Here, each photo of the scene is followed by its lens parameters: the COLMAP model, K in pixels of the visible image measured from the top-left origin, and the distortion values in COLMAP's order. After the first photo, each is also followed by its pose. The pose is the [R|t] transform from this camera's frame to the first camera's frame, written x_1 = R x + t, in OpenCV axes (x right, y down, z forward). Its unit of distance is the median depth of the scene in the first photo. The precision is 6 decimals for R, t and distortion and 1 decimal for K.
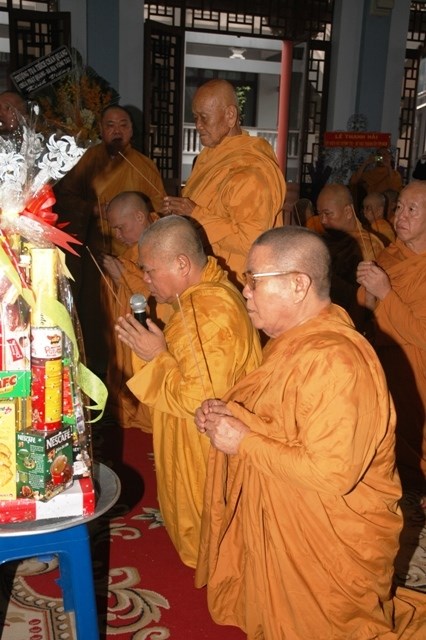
lens RADIAL K [[704.5, 0, 213.0], [0, 704.5, 320.0], [0, 0, 1]] dist [-0.000051, -0.000849]
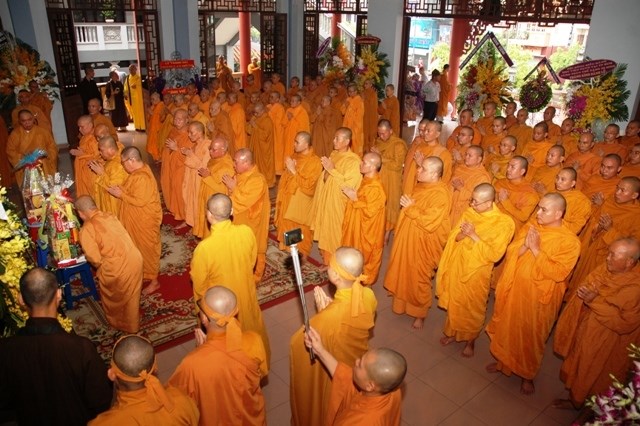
lens RADIAL K [[495.7, 0, 320.0], [0, 495.7, 213.0], [0, 0, 1]] dist [-0.160473, 0.151148]
pose [[0.918697, -0.165971, 0.358398, 0.024668], [0.098094, 0.974872, 0.200006, -0.096614], [-0.382587, -0.148589, 0.911893, -0.462403]]
